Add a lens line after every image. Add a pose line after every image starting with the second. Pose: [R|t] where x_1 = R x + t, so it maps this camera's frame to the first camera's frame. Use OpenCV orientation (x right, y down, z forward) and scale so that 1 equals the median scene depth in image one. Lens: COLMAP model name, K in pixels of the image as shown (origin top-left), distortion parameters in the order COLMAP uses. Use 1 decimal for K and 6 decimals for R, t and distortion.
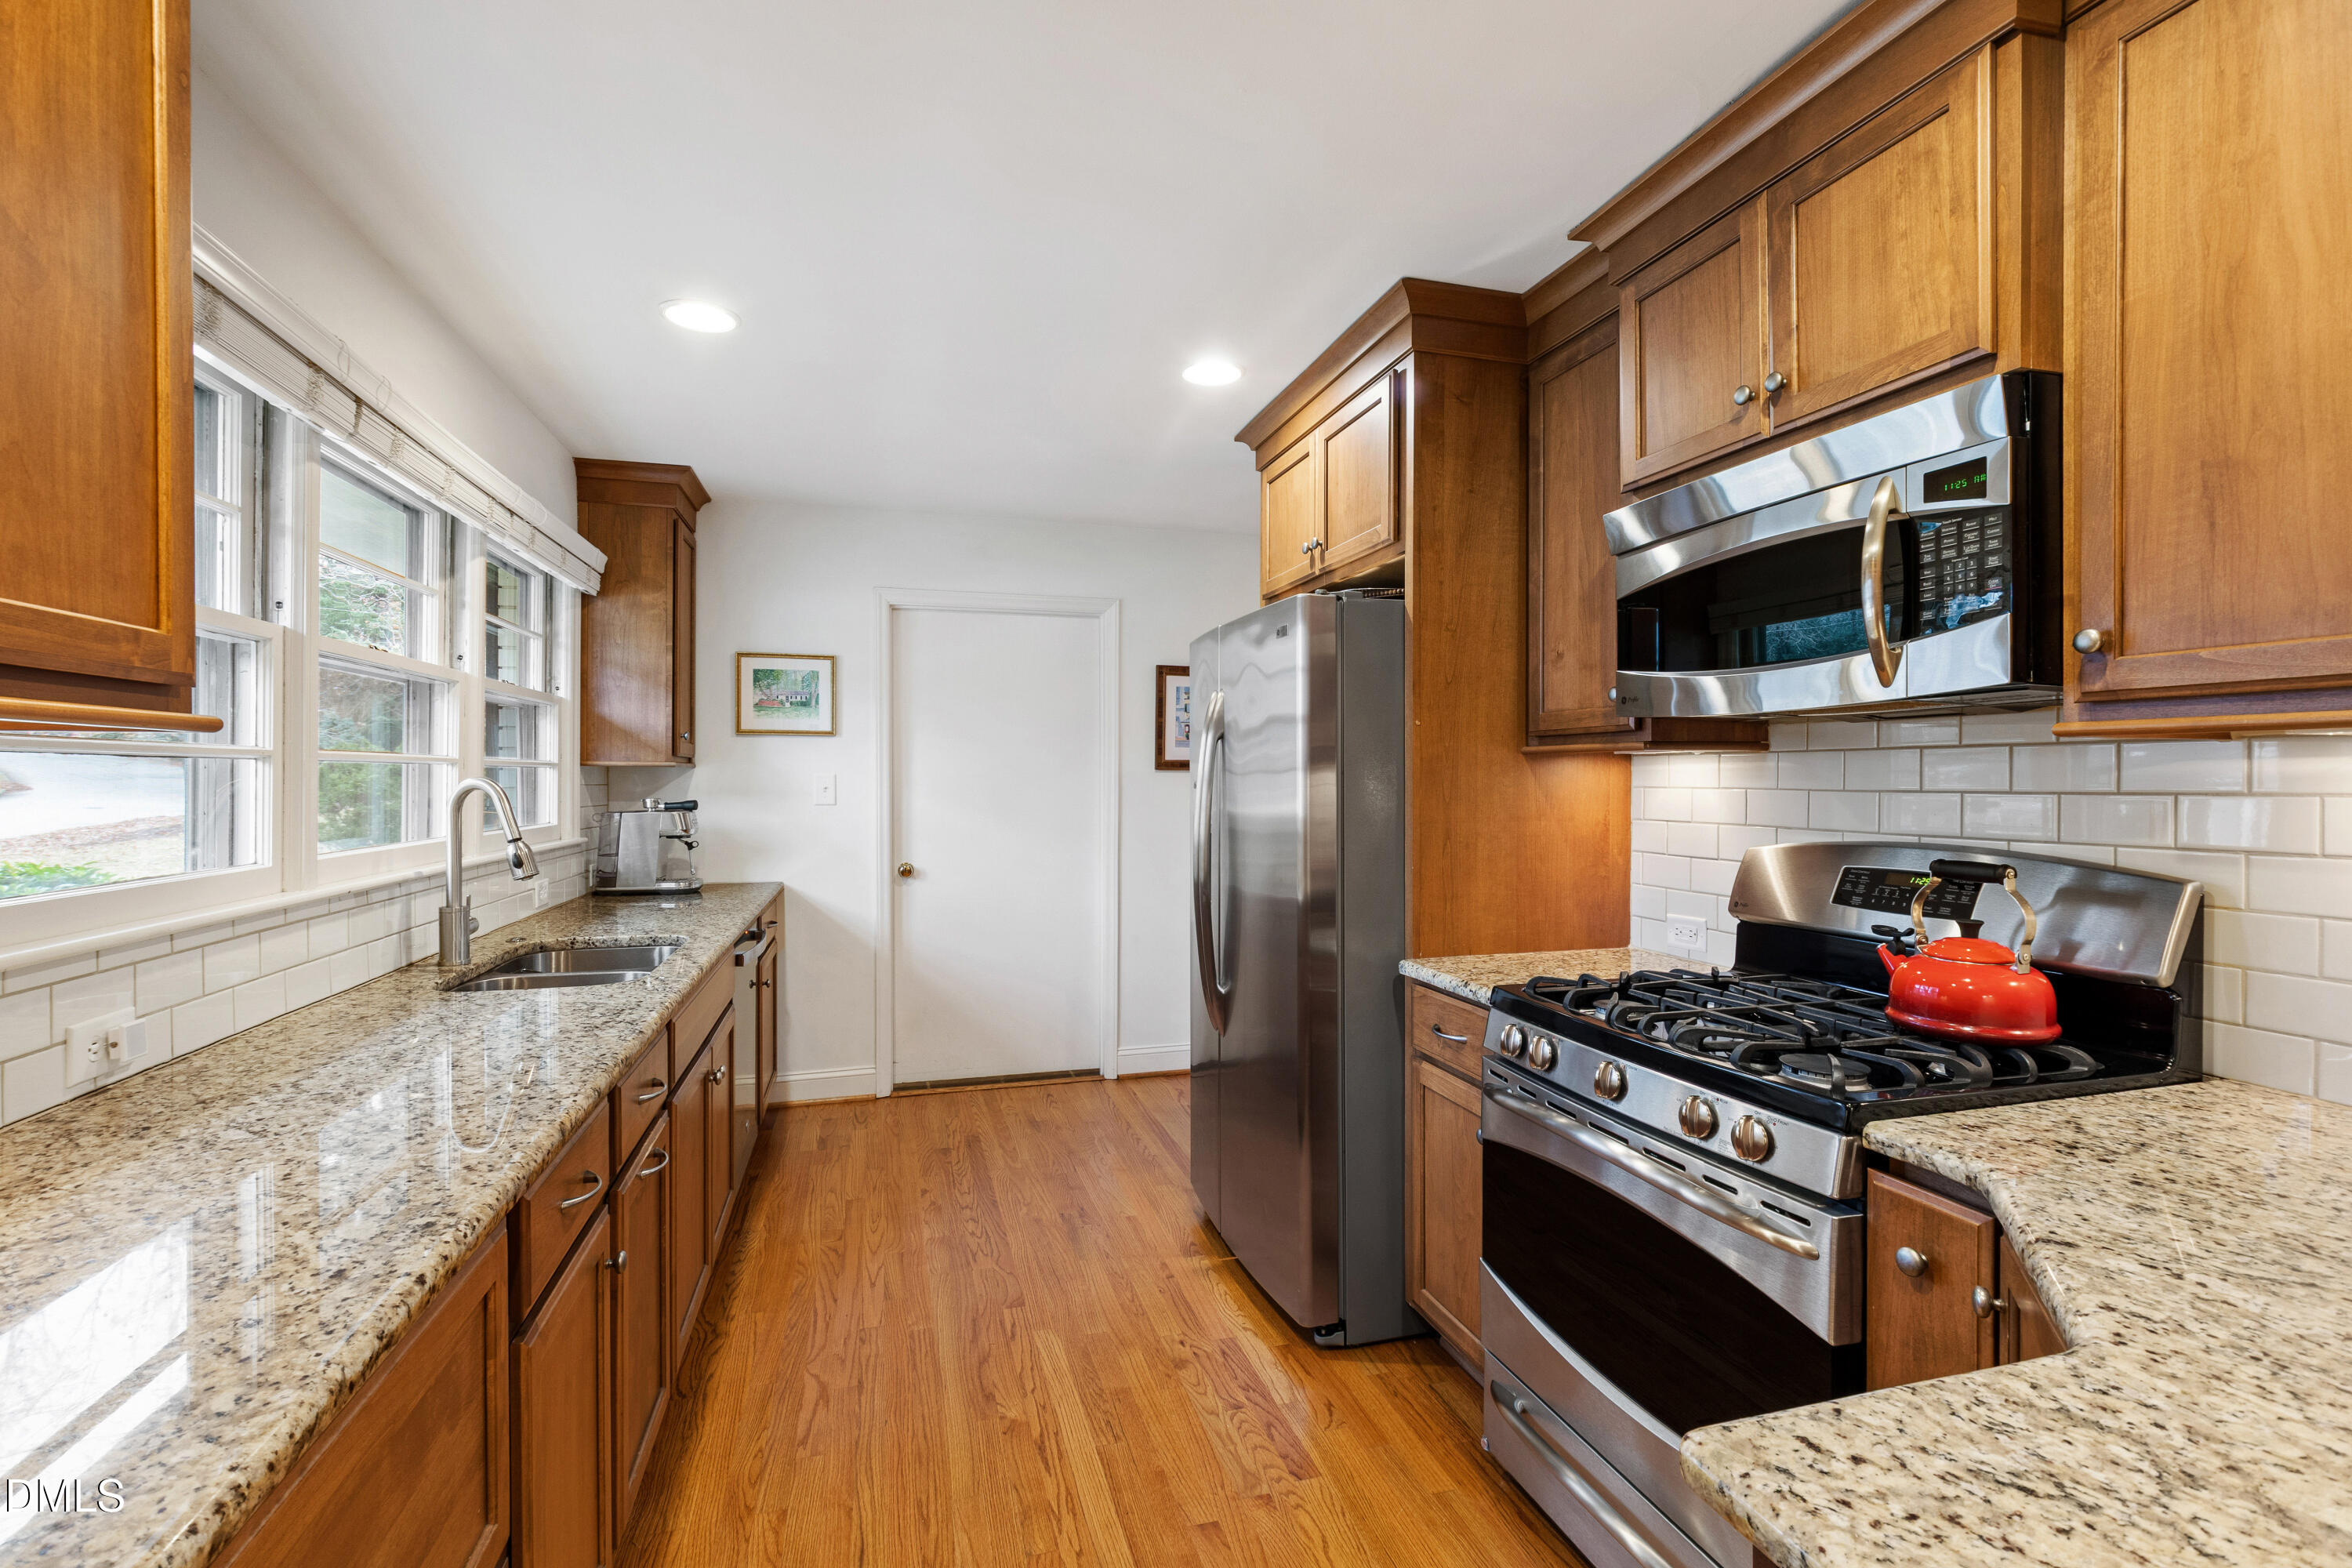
lens RADIAL K [[1054.4, 0, 1176.0], [0, 1054.4, 784.0], [0, 0, 1]] dist [-0.000481, -0.000104]
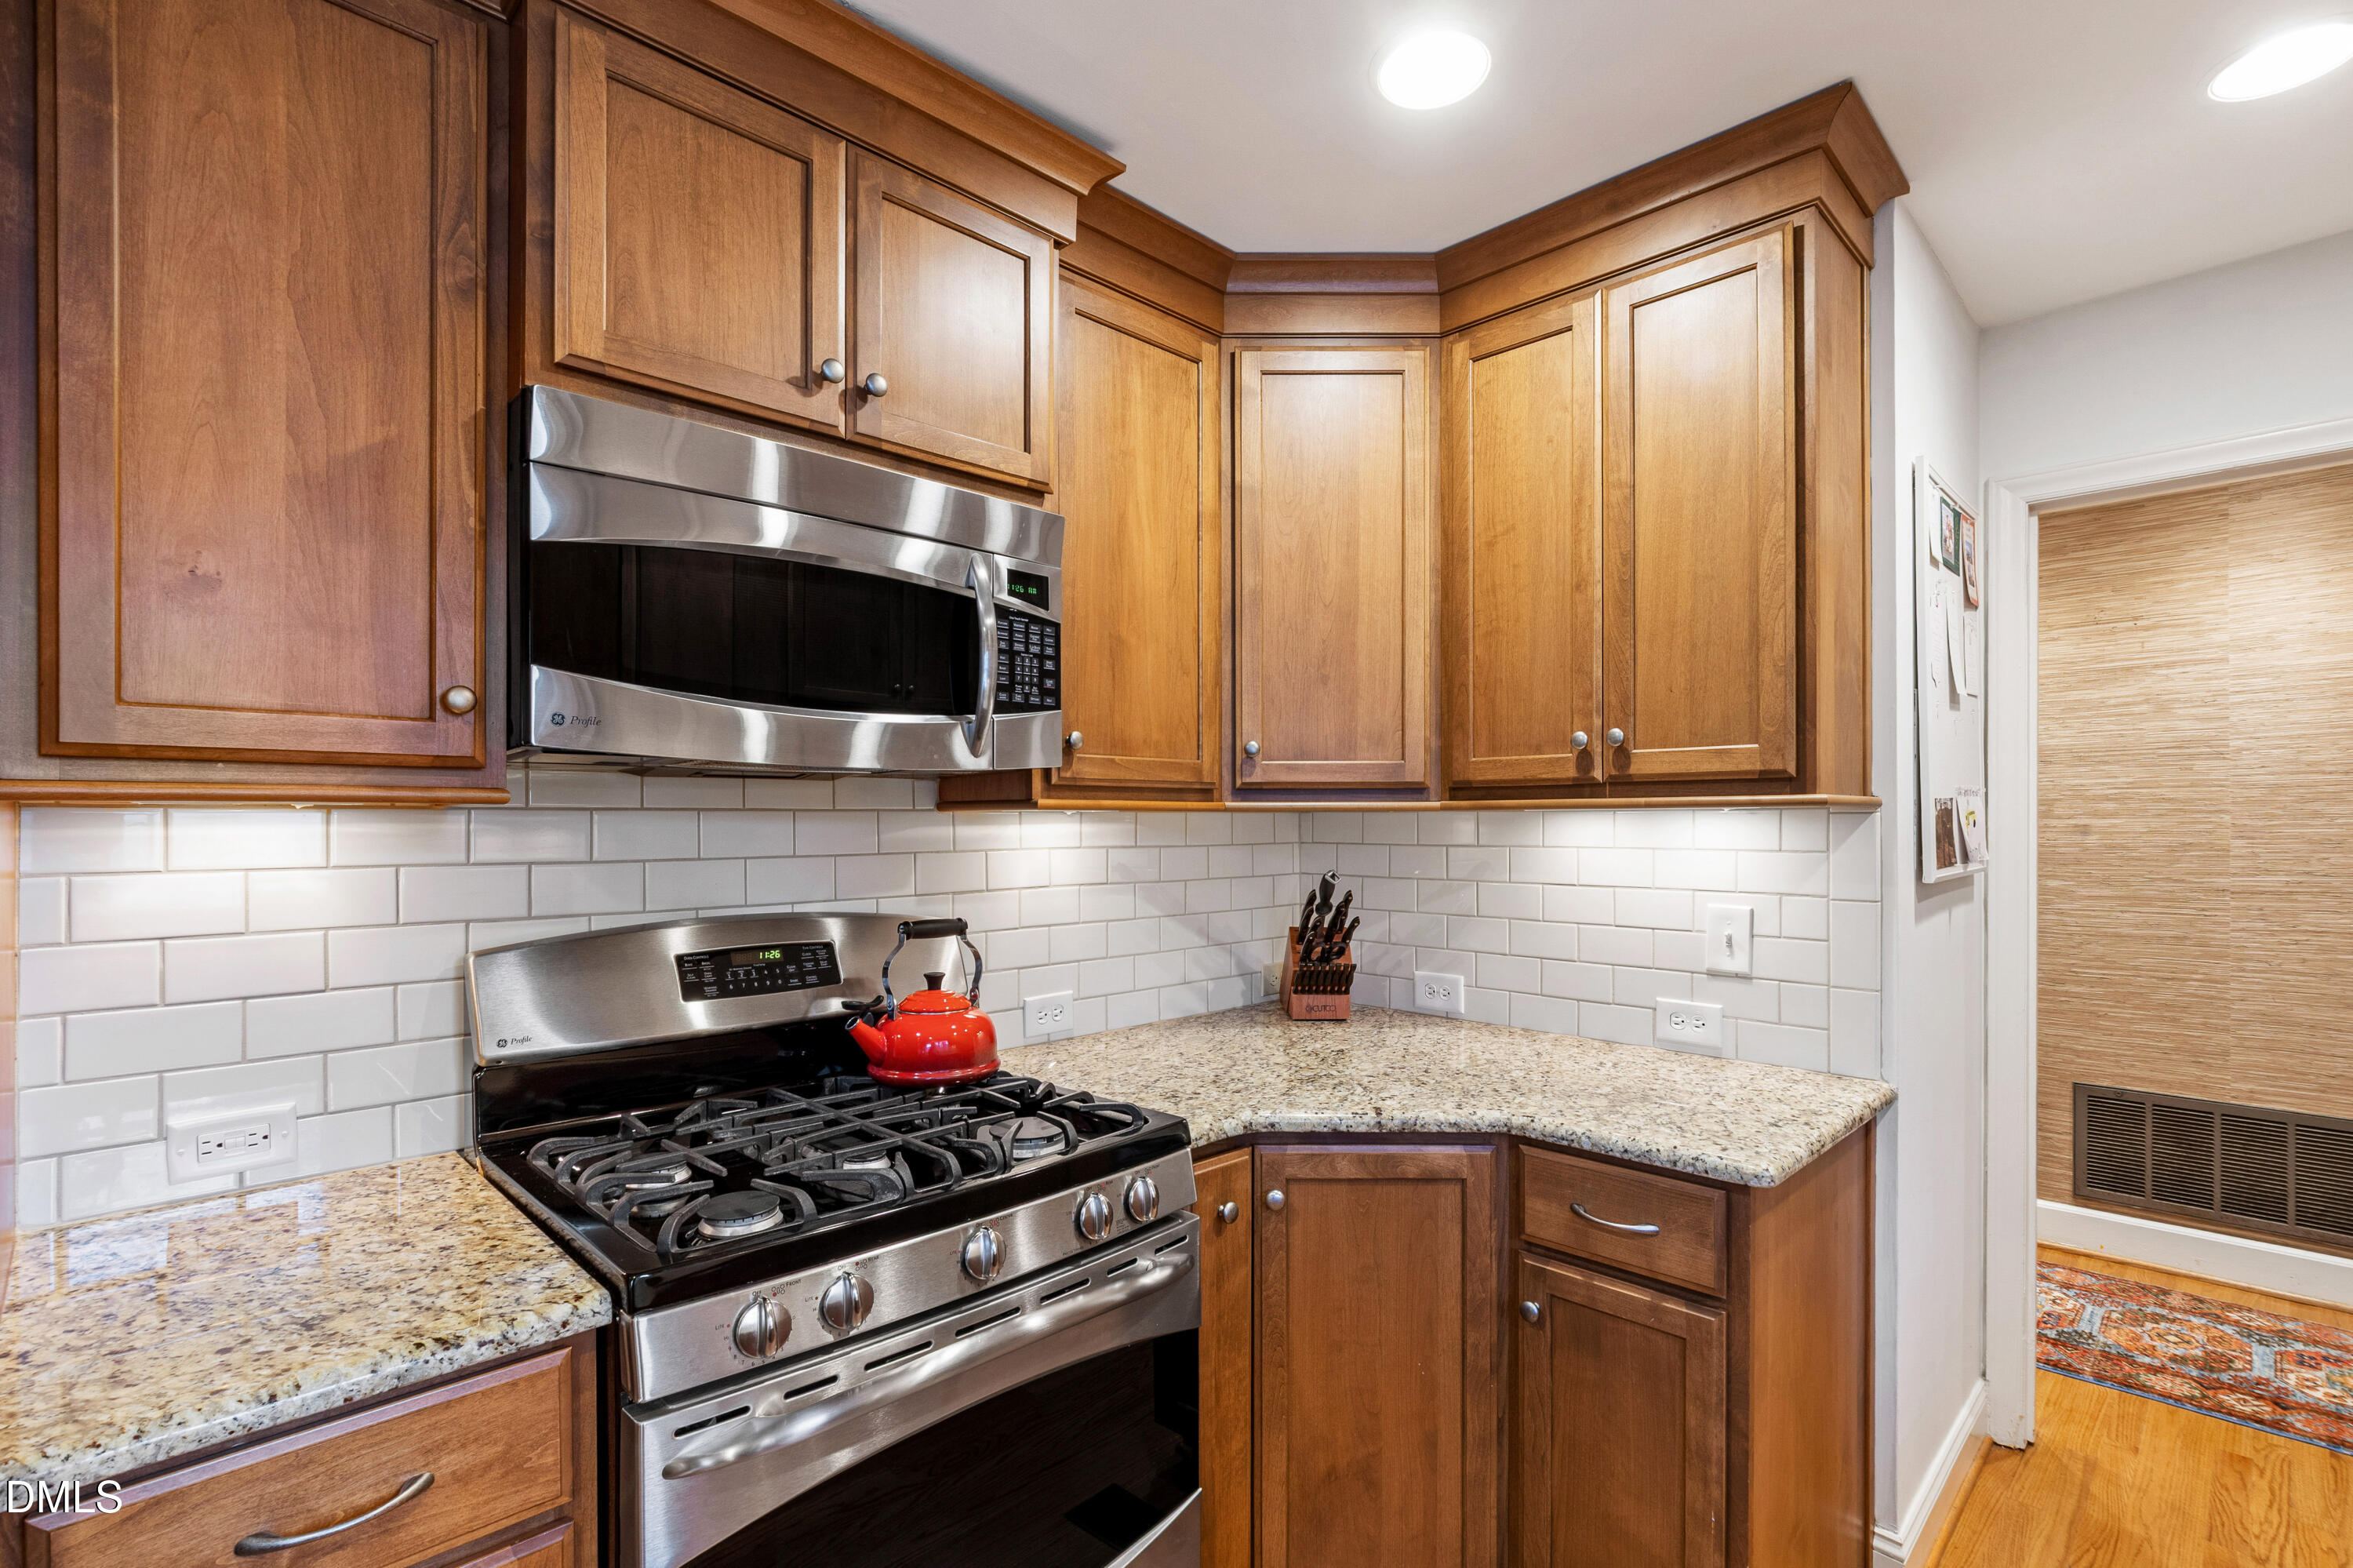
lens RADIAL K [[1099.0, 0, 1176.0], [0, 1099.0, 830.6], [0, 0, 1]] dist [-0.000910, -0.001193]
pose [[-0.483152, -0.003350, 0.875530, -0.226432], [0.010158, 0.999904, 0.009431, -0.017157], [-0.875478, 0.013450, -0.483071, 0.829570]]
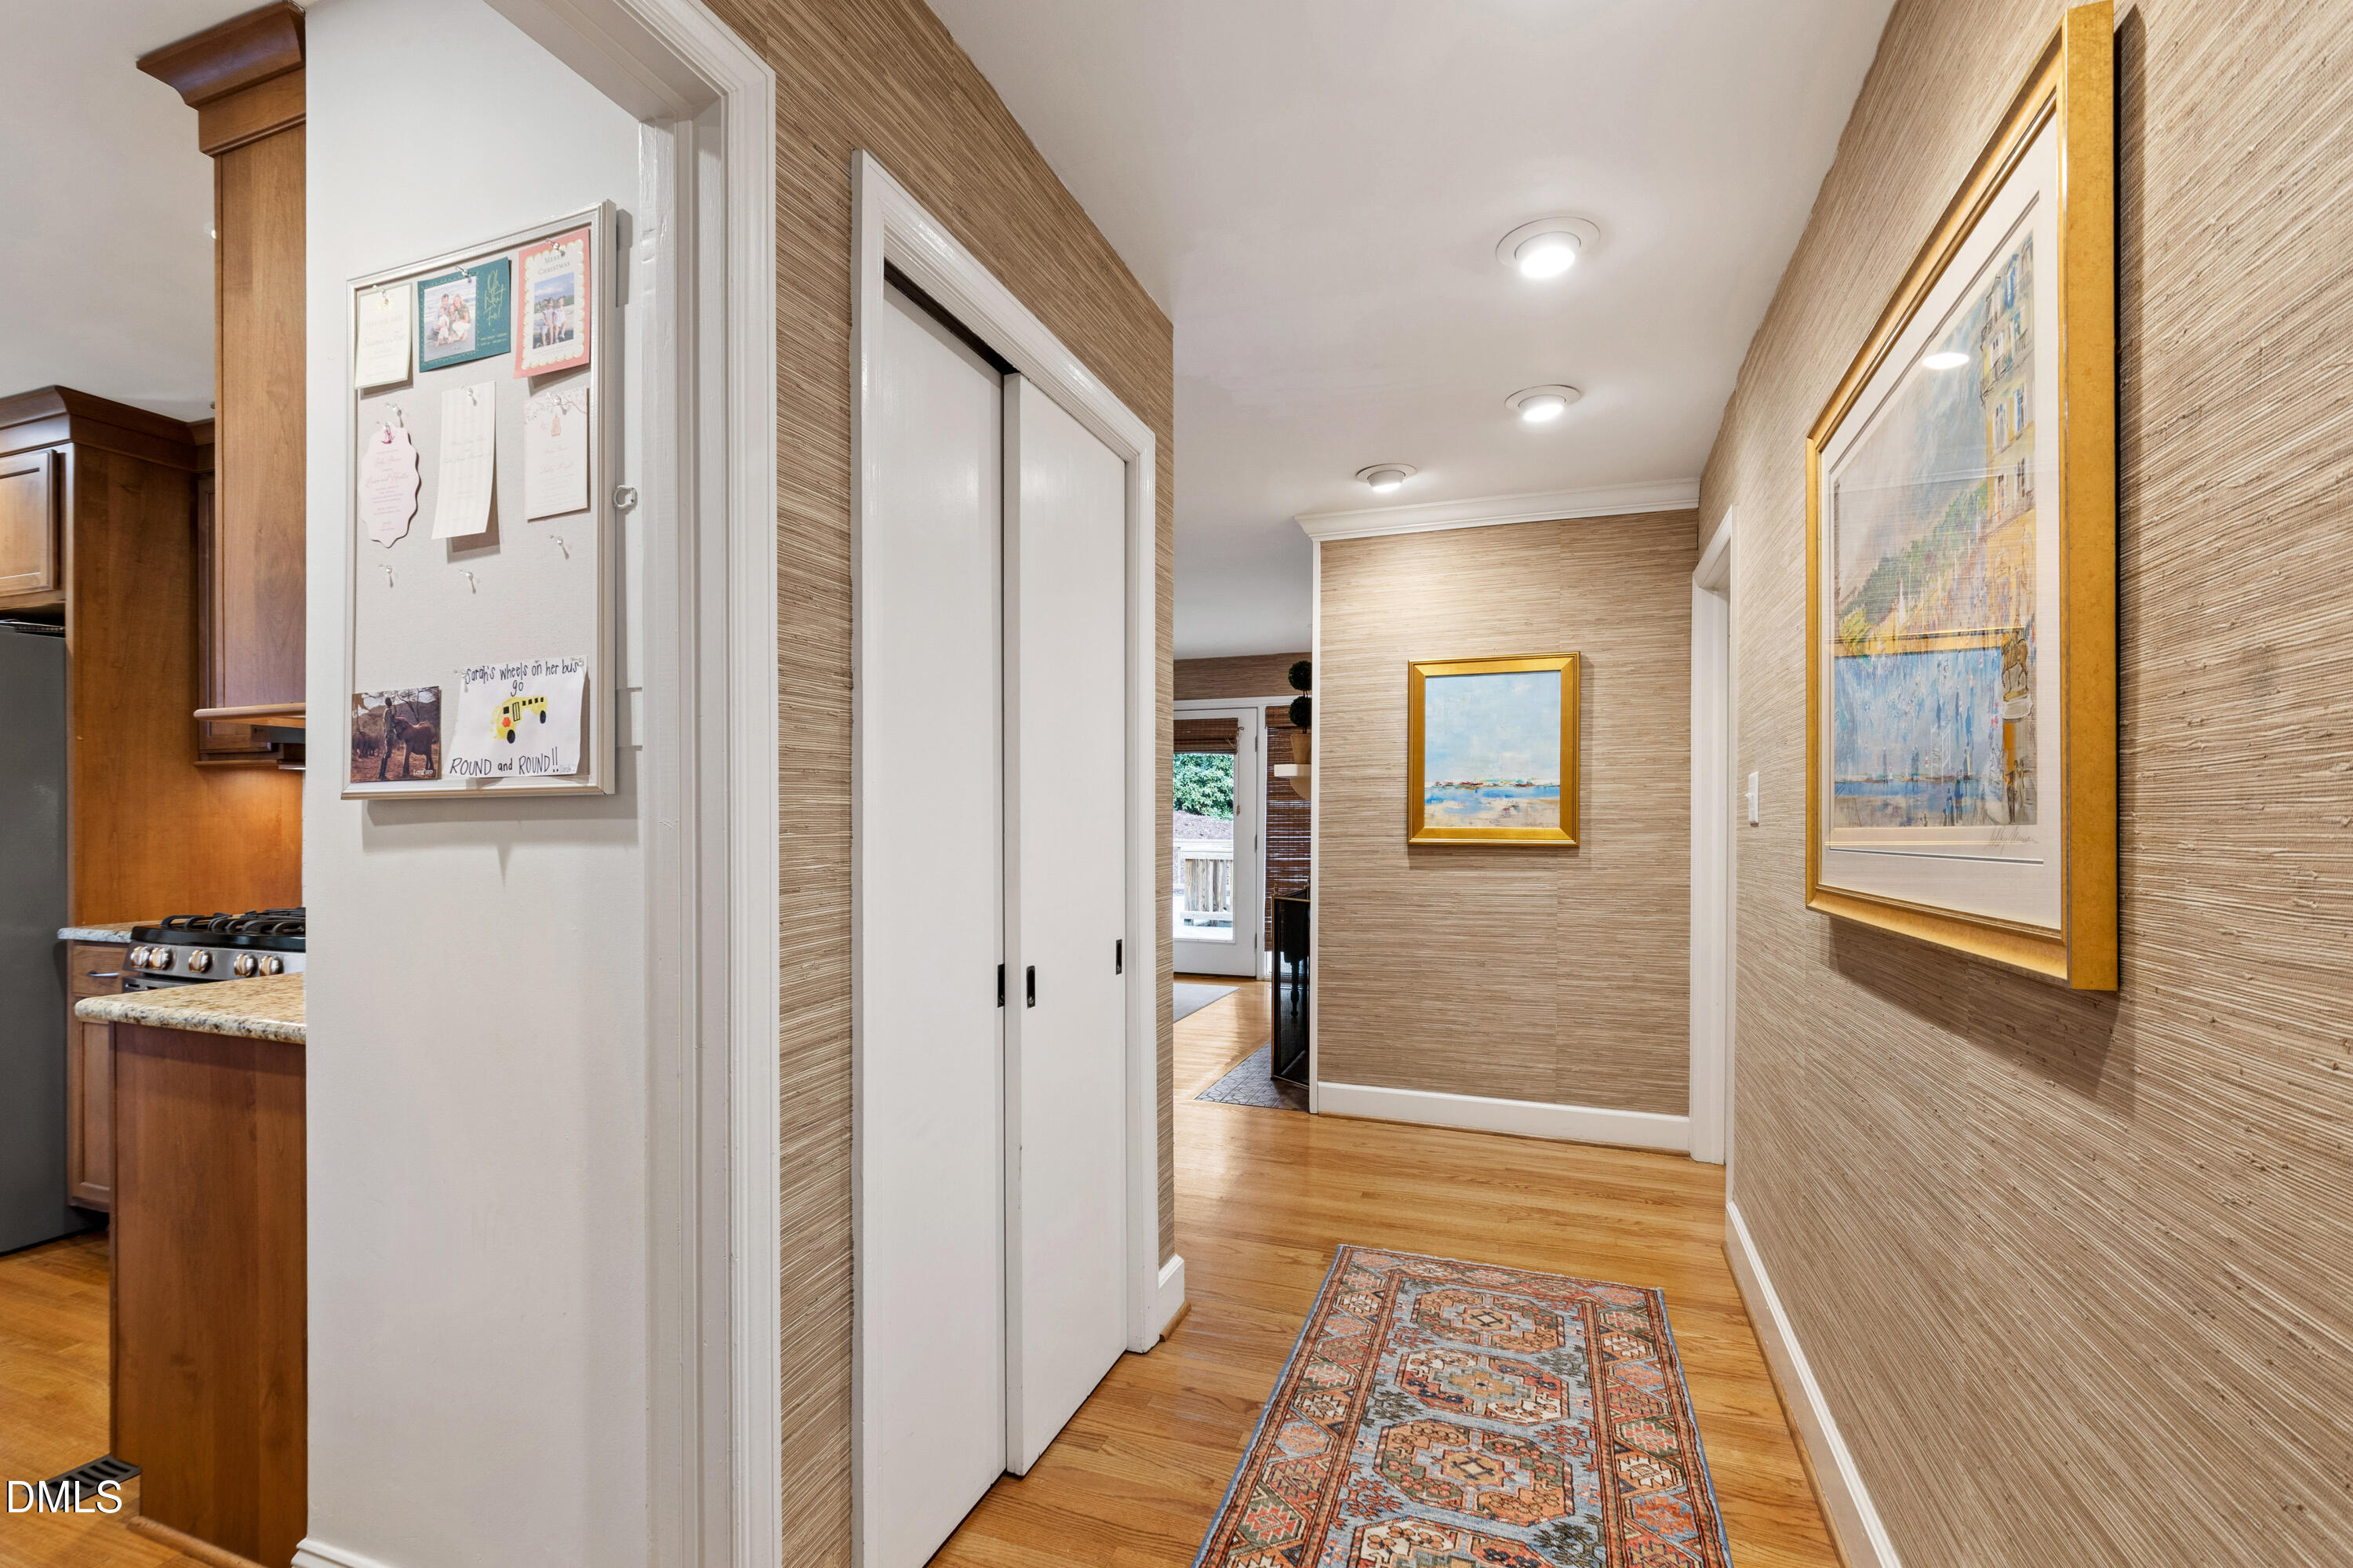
lens RADIAL K [[1040.8, 0, 1152.7], [0, 1040.8, 823.6], [0, 0, 1]] dist [-0.002337, -0.000382]
pose [[0.595687, -0.002094, 0.803214, -0.001653], [0.001855, 0.999998, 0.001231, 0.044424], [-0.803215, 0.000757, 0.595689, -0.756936]]
